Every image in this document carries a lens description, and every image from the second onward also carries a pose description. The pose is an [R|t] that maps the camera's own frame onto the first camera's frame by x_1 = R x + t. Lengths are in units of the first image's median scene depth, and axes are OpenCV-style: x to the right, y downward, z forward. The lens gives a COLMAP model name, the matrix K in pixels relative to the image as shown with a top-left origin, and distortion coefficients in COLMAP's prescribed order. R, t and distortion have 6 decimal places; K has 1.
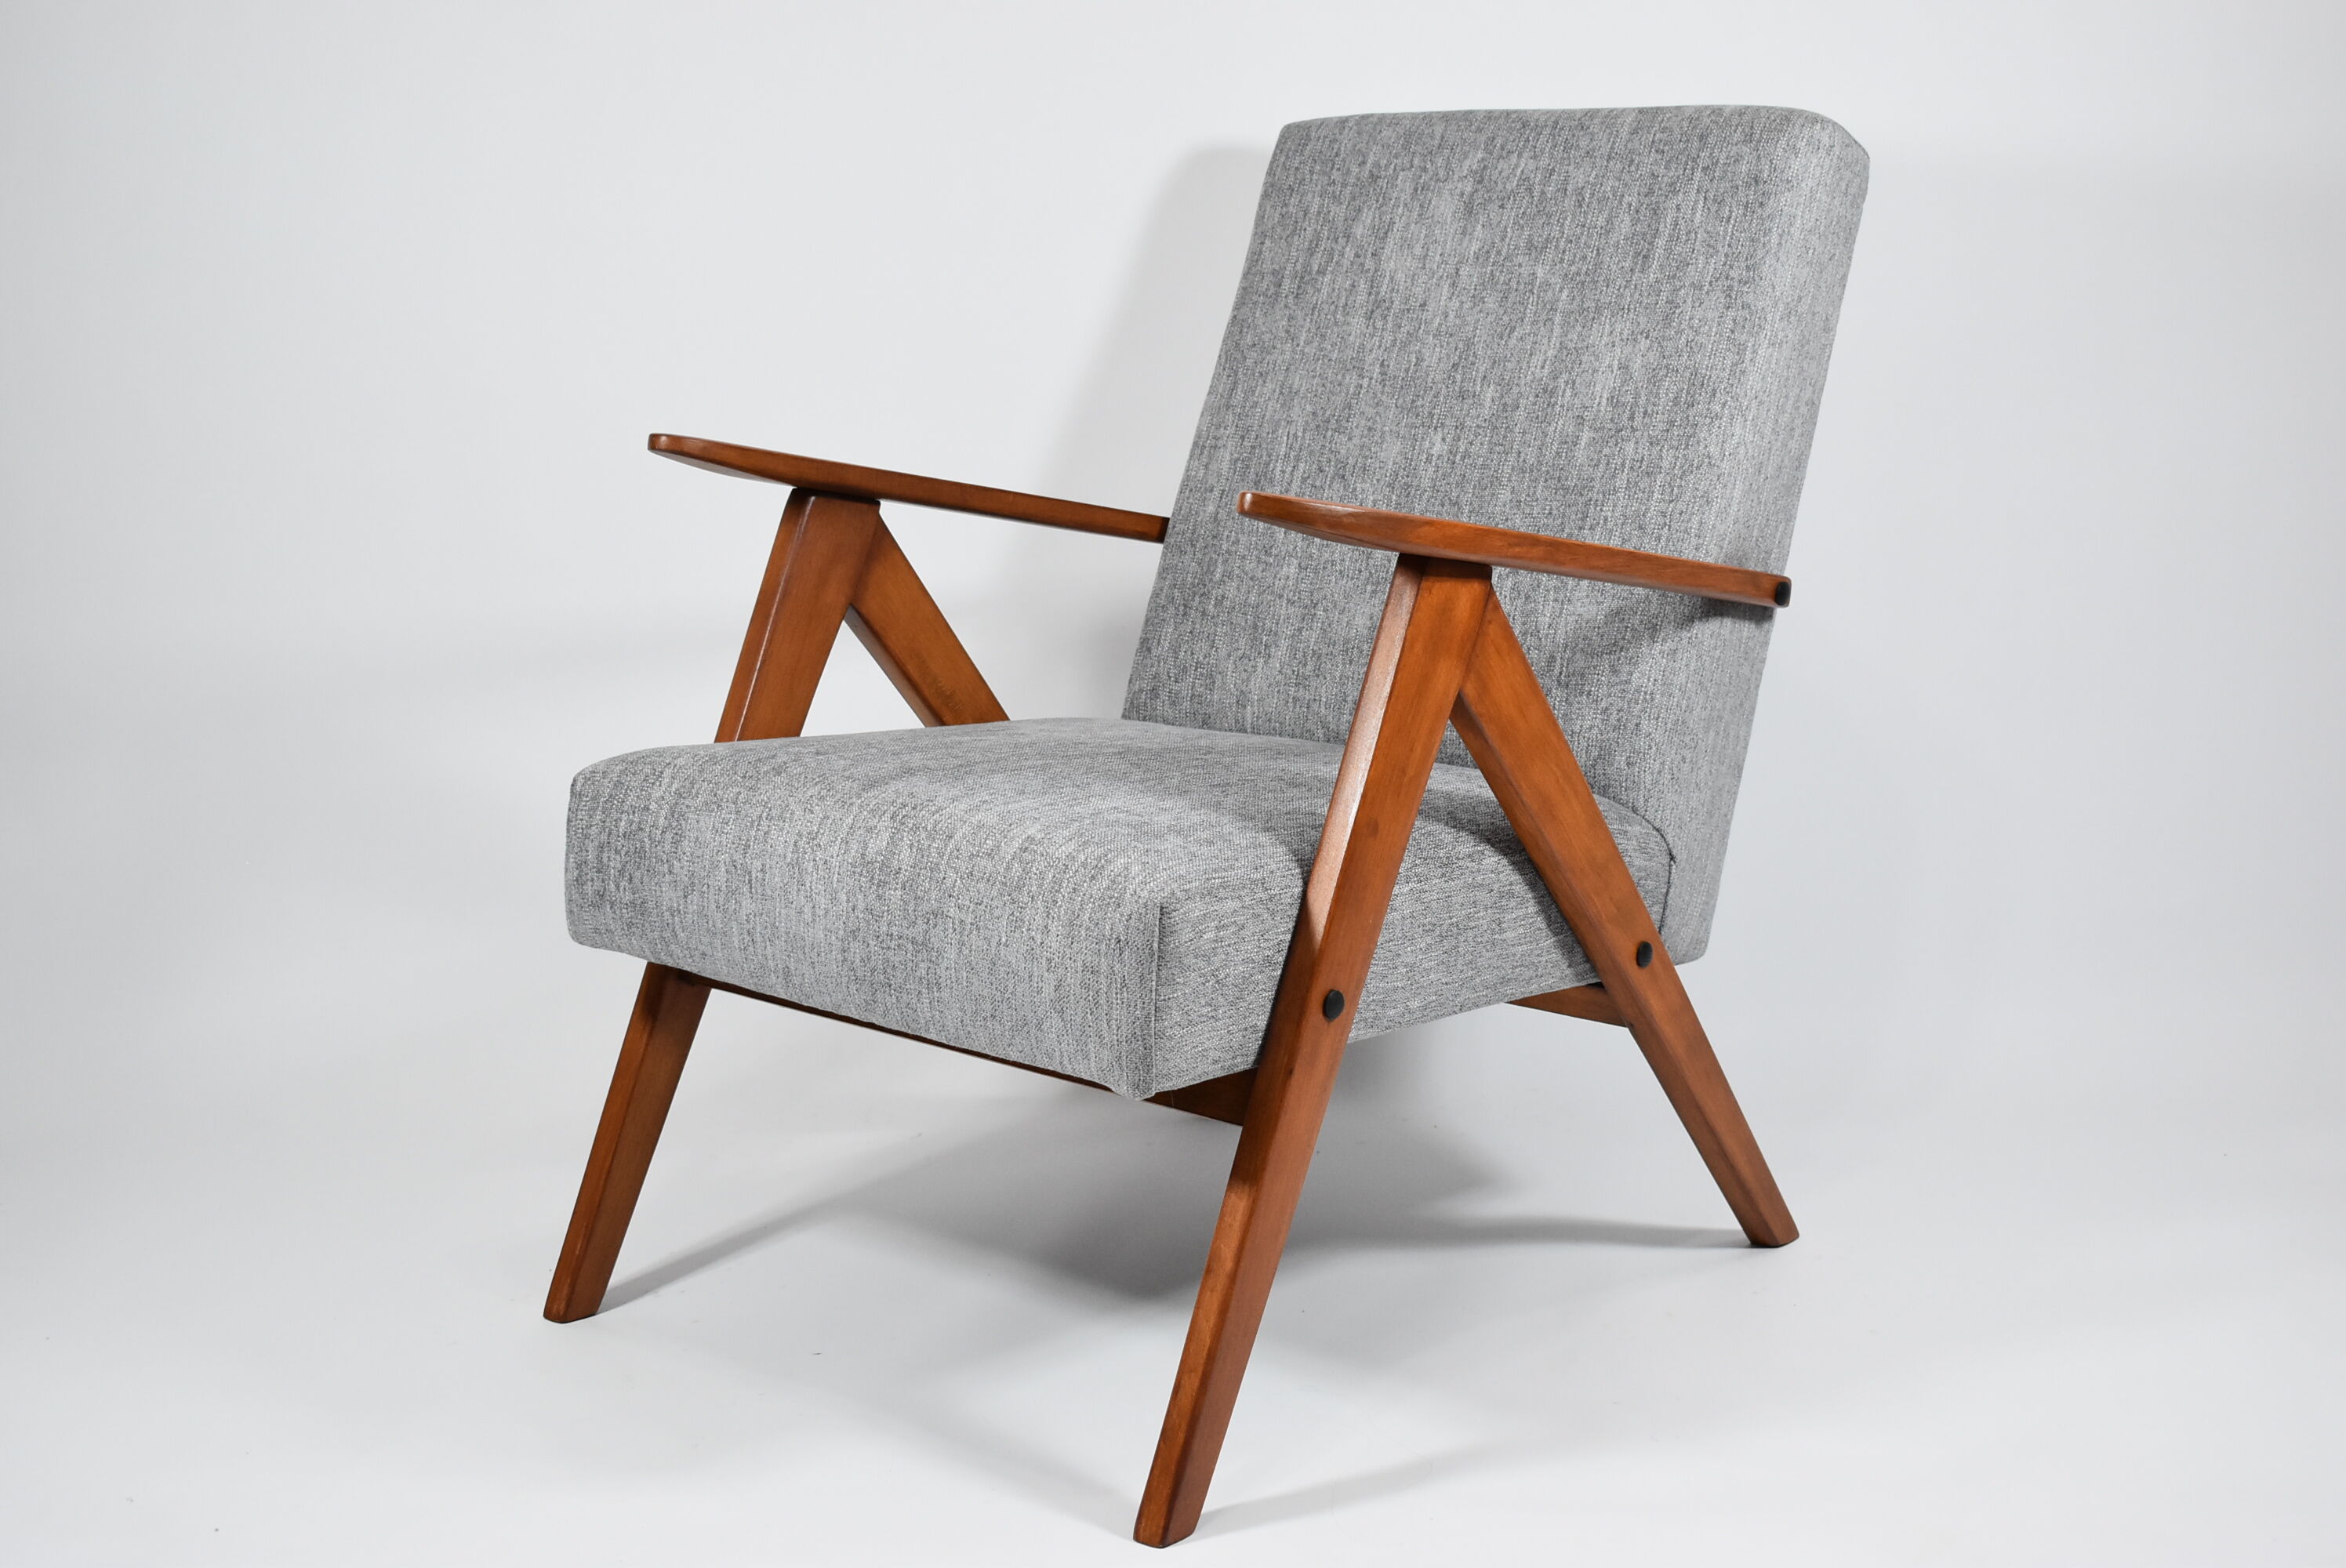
lens RADIAL K [[3460.9, 0, 1172.7], [0, 3460.9, 787.0], [0, 0, 1]] dist [-0.044195, 0.000000]
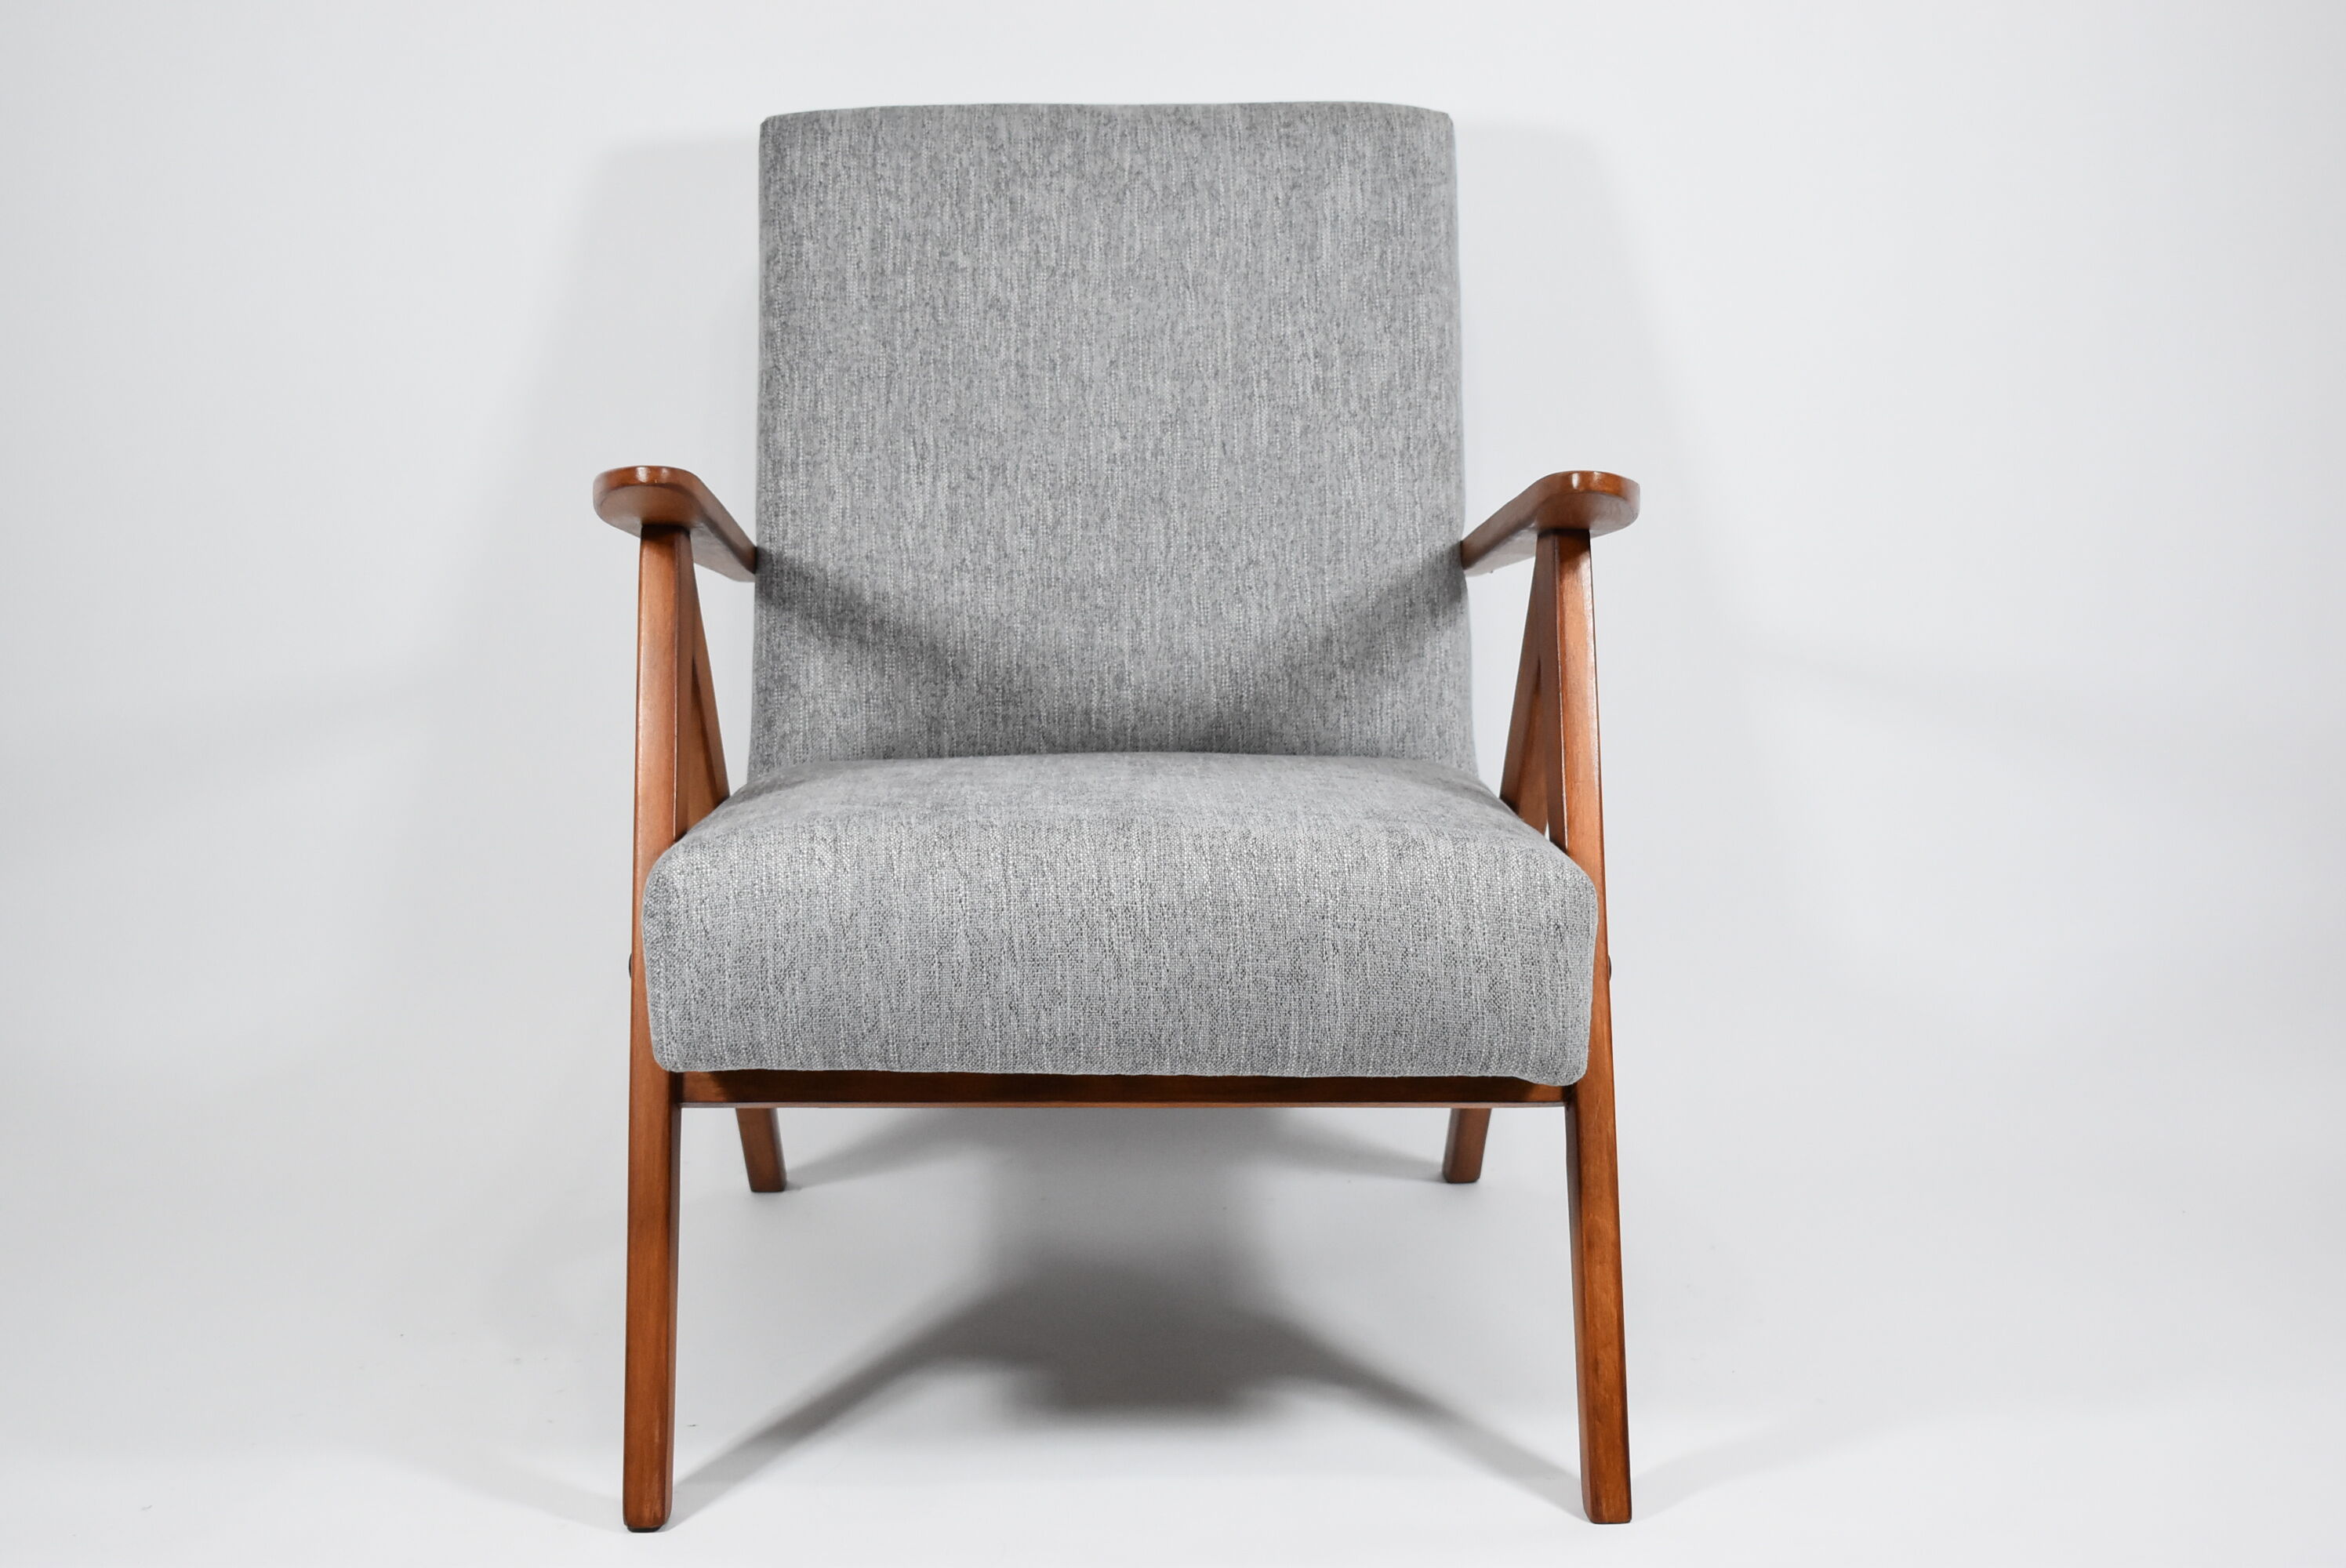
lens RADIAL K [[3655.9, 0, 1172.6], [0, 3655.9, 780.3], [0, 0, 1]] dist [-0.012589, 0.000000]
pose [[0.715979, -0.112827, 0.688944, -0.661964], [0.125719, 0.991558, 0.031734, -0.036393], [-0.686709, 0.063892, 0.724119, 0.252745]]
